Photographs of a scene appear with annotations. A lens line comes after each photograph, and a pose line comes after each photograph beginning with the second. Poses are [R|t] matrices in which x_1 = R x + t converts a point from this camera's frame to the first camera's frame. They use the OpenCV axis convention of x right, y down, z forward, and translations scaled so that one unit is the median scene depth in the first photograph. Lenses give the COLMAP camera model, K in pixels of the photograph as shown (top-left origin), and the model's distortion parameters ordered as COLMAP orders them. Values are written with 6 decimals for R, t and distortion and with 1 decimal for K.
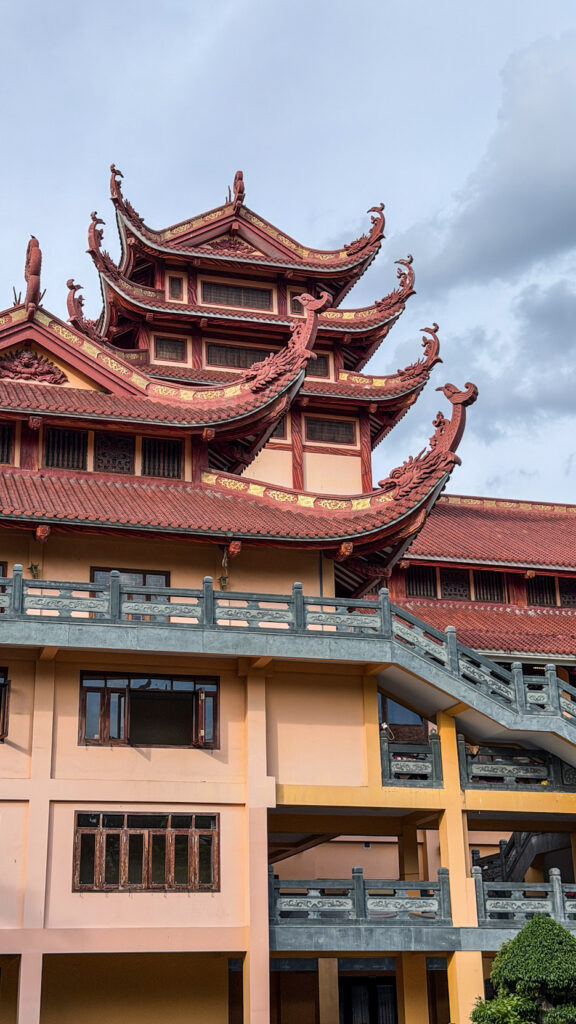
lens RADIAL K [[1364.3, 0, 288.0], [0, 1364.3, 512.0], [0, 0, 1]] dist [0.111052, -0.058035]
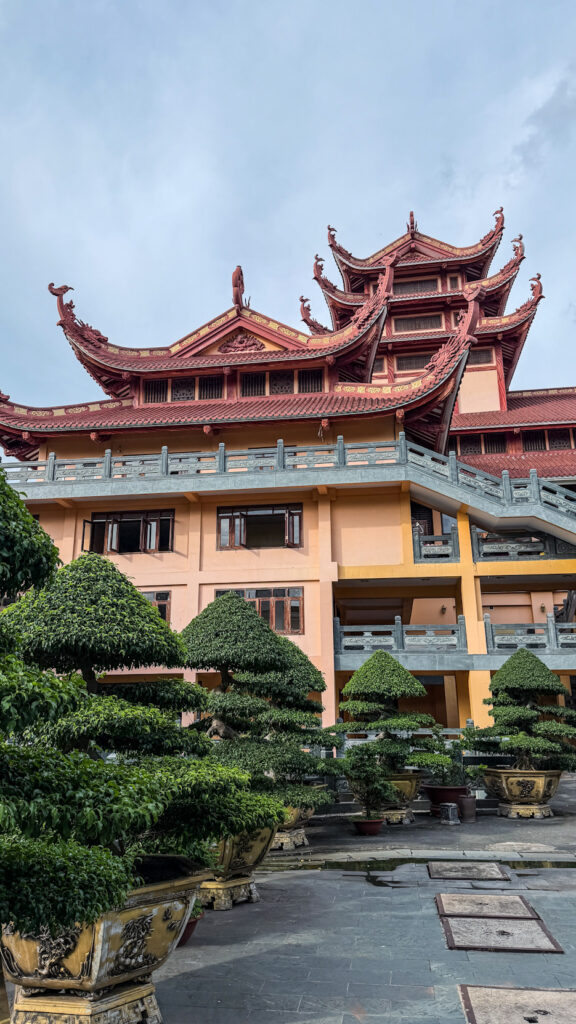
lens RADIAL K [[694.6, 0, 288.0], [0, 694.6, 512.0], [0, 0, 1]] dist [0.154609, -0.356676]
pose [[0.910393, -0.100561, -0.401339, 0.247668], [0.131411, 0.990065, 0.050017, 0.085946], [0.392322, -0.098275, 0.914563, 0.249327]]
